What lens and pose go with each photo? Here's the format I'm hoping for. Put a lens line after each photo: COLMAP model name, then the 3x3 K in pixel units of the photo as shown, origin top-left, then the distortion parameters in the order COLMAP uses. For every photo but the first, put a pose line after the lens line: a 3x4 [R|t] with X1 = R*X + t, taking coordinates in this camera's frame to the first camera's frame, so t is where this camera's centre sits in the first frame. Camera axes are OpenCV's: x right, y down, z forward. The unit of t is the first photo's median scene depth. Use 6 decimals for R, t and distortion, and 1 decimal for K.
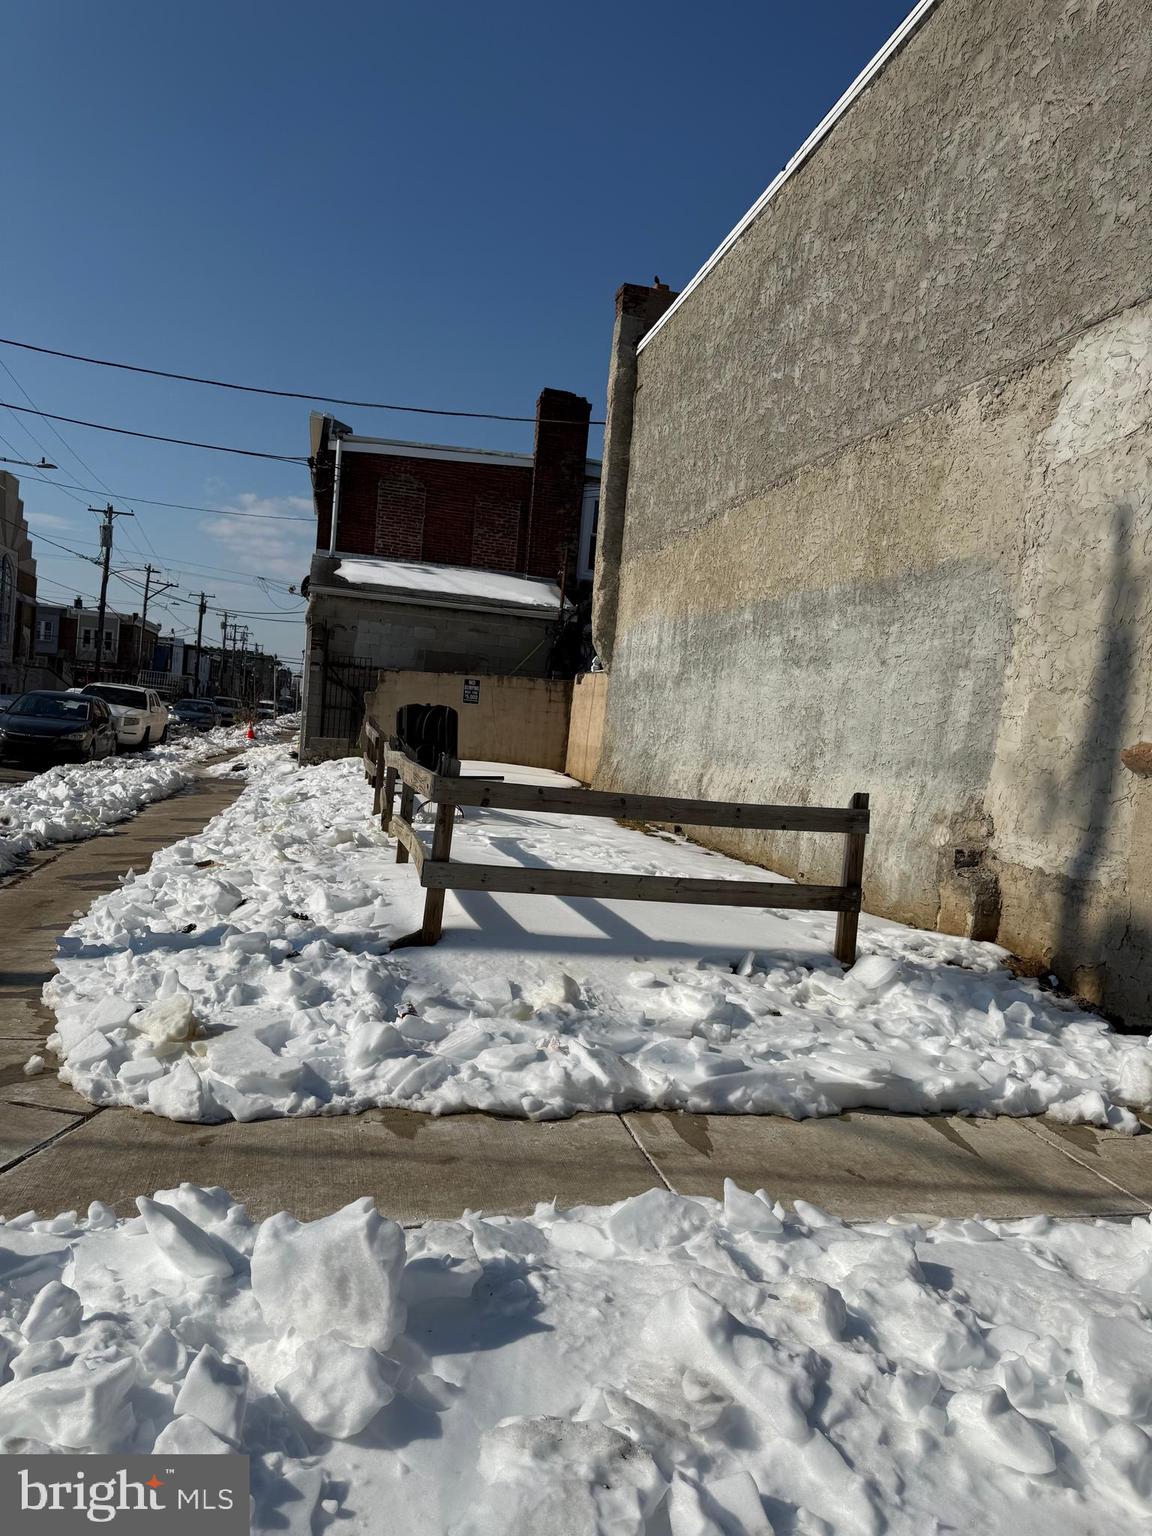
lens RADIAL K [[1081.3, 0, 559.2], [0, 1081.3, 769.5], [0, 0, 1]] dist [0.044154, -0.052237]
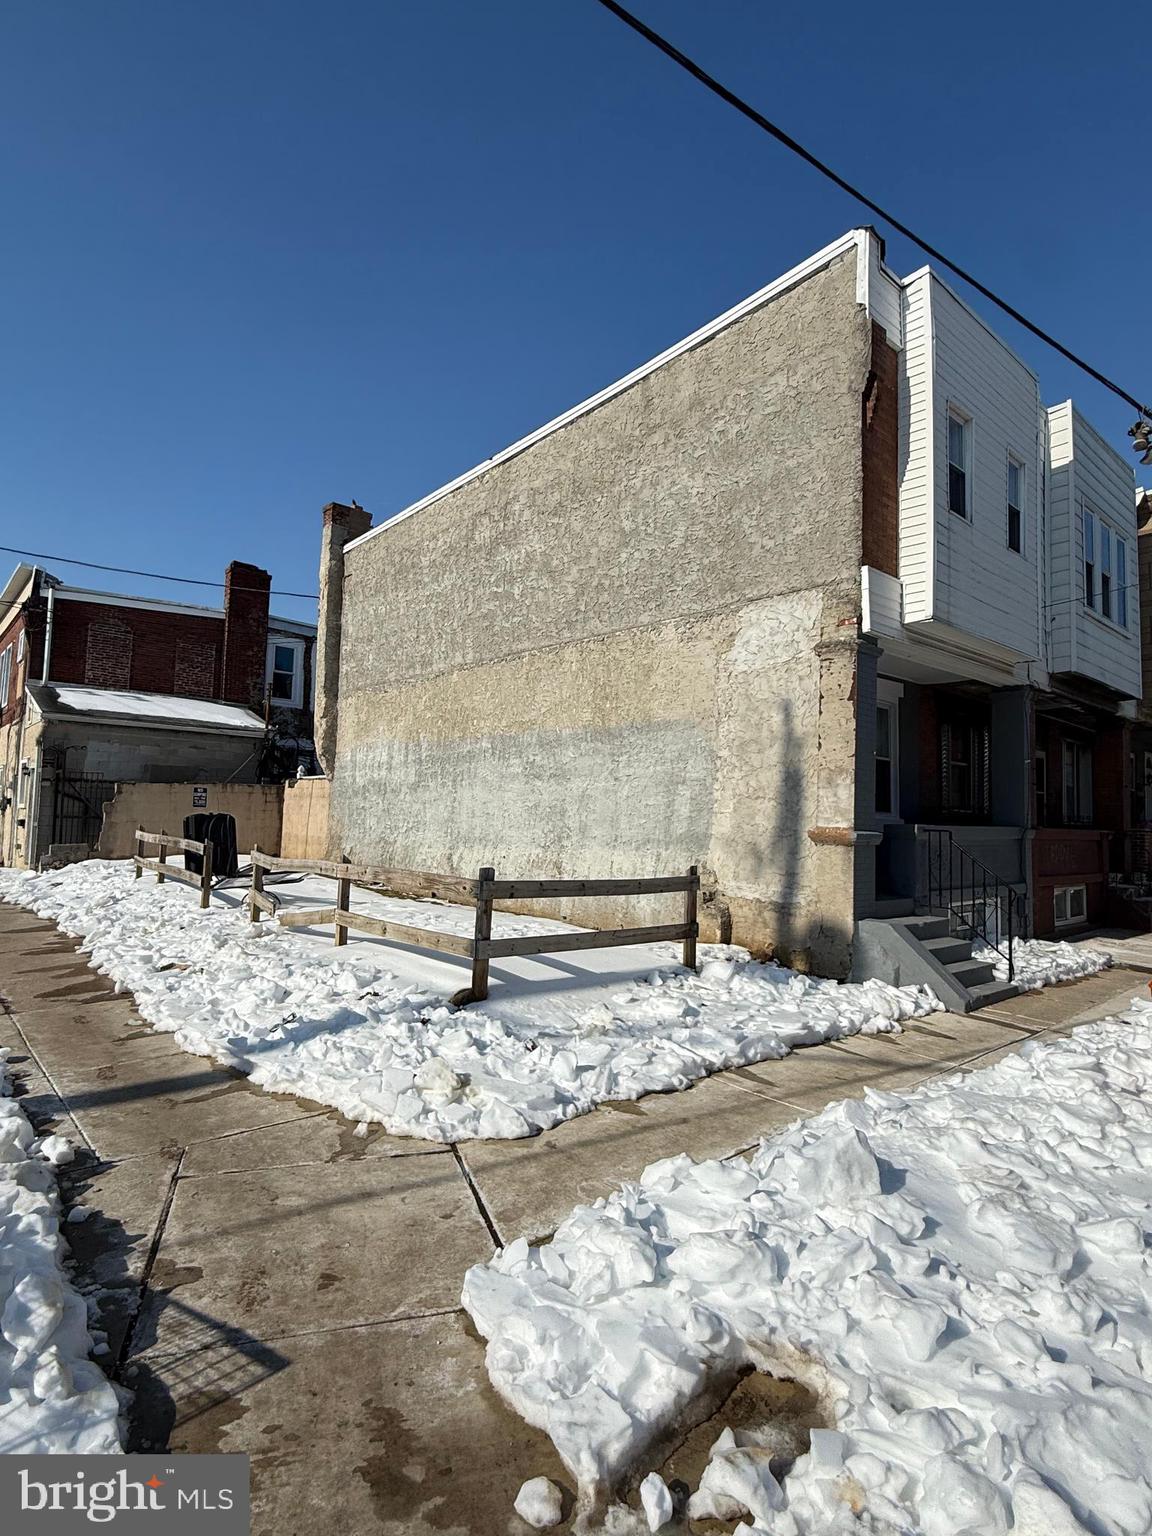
lens RADIAL K [[800.2, 0, 567.2], [0, 800.2, 763.8], [0, 0, 1]] dist [-0.002724, 0.001155]
pose [[0.881915, -0.027320, 0.470617, -0.391573], [0.067633, 0.995324, -0.068960, -0.052832], [-0.466532, 0.092646, 0.879639, -0.019522]]
